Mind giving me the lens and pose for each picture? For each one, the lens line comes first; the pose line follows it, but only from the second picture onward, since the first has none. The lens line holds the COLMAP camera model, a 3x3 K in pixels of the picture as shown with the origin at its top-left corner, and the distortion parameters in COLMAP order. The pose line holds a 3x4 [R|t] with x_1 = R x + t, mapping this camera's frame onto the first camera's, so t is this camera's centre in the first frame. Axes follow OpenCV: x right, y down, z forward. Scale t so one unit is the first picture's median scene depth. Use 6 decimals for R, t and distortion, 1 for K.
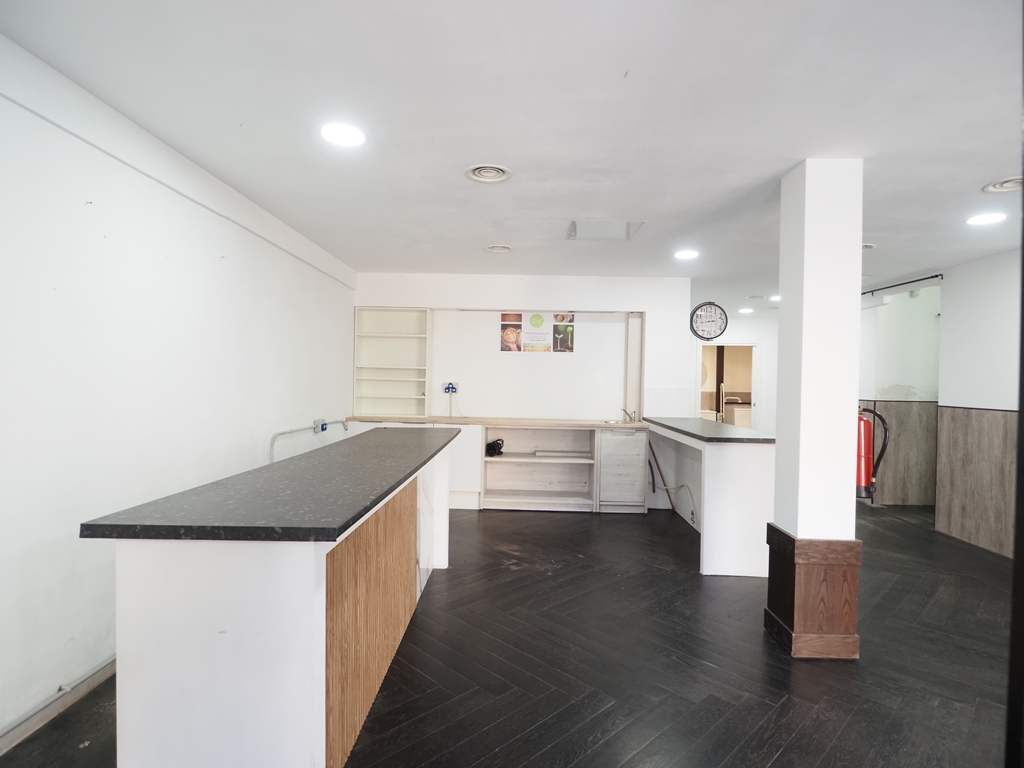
lens RADIAL K [[548.3, 0, 512.0], [0, 548.3, 384.0], [0, 0, 1]] dist [-0.006493, -0.002620]
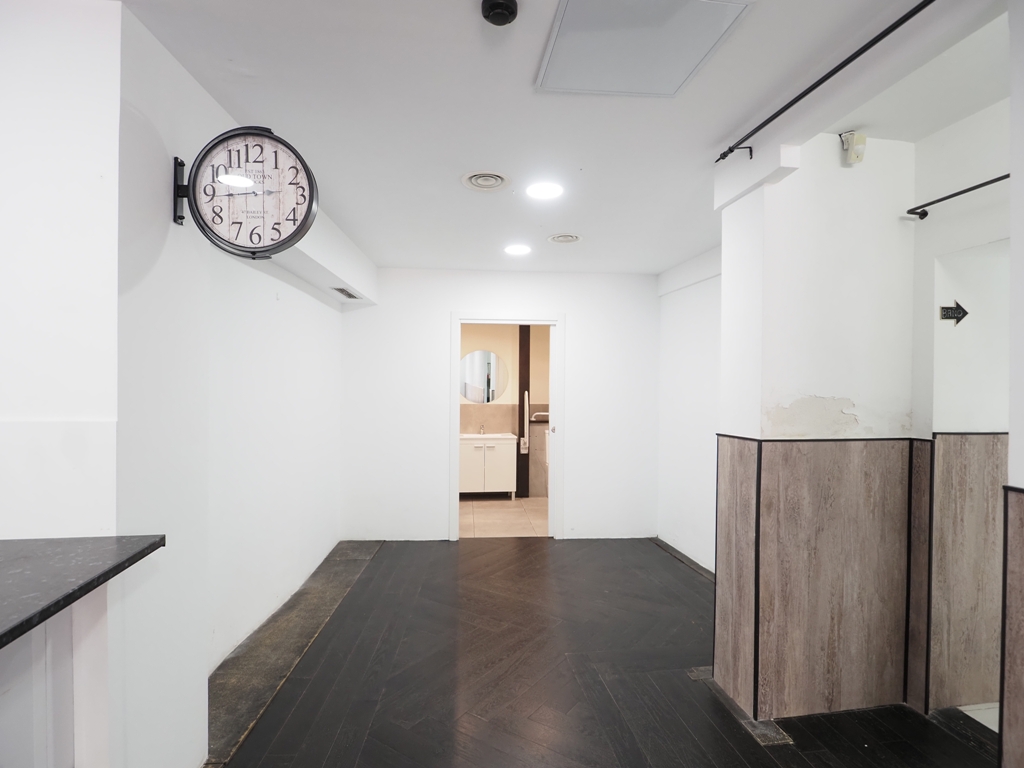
lens RADIAL K [[543.6, 0, 510.3], [0, 543.6, 388.2], [0, 0, 1]] dist [-0.015613, -0.000663]
pose [[0.982674, -0.011438, 0.184989, 0.437316], [0.011931, 0.999928, -0.001553, -0.006017], [-0.184958, 0.003733, 0.982739, 0.681024]]
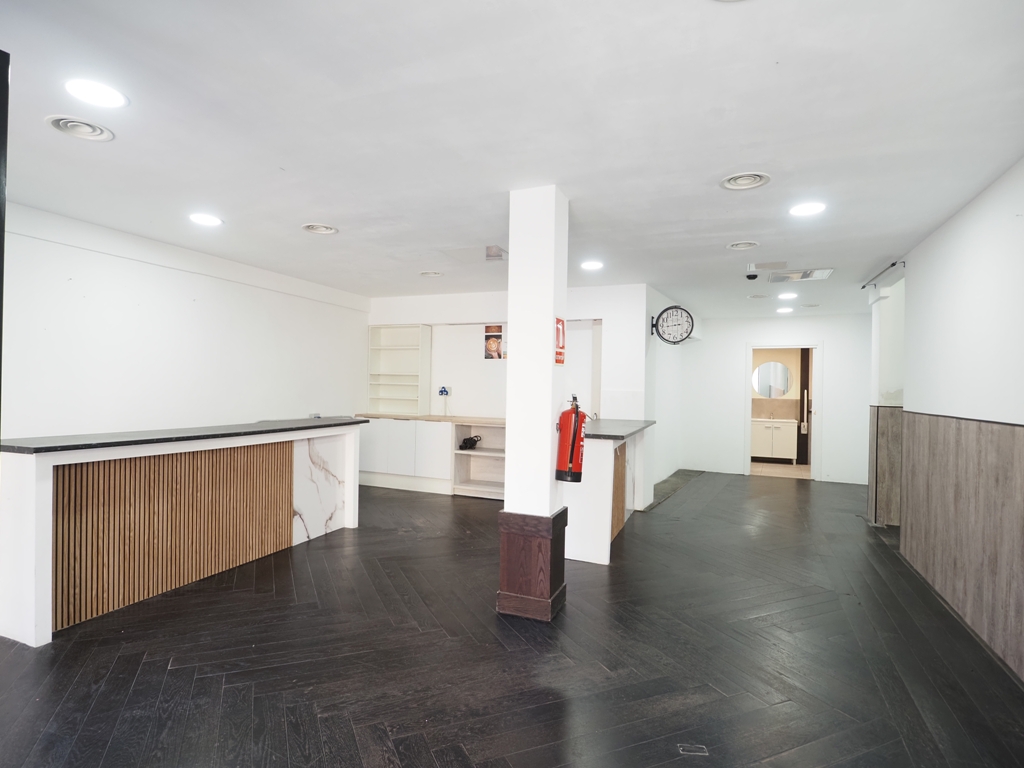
lens RADIAL K [[549.7, 0, 496.7], [0, 549.7, 384.4], [0, 0, 1]] dist [-0.004159, -0.000725]
pose [[0.930883, -0.003255, -0.365303, 0.419617], [-0.003258, 0.999847, -0.017211, 0.012628], [0.365303, 0.017212, 0.930729, -0.052380]]
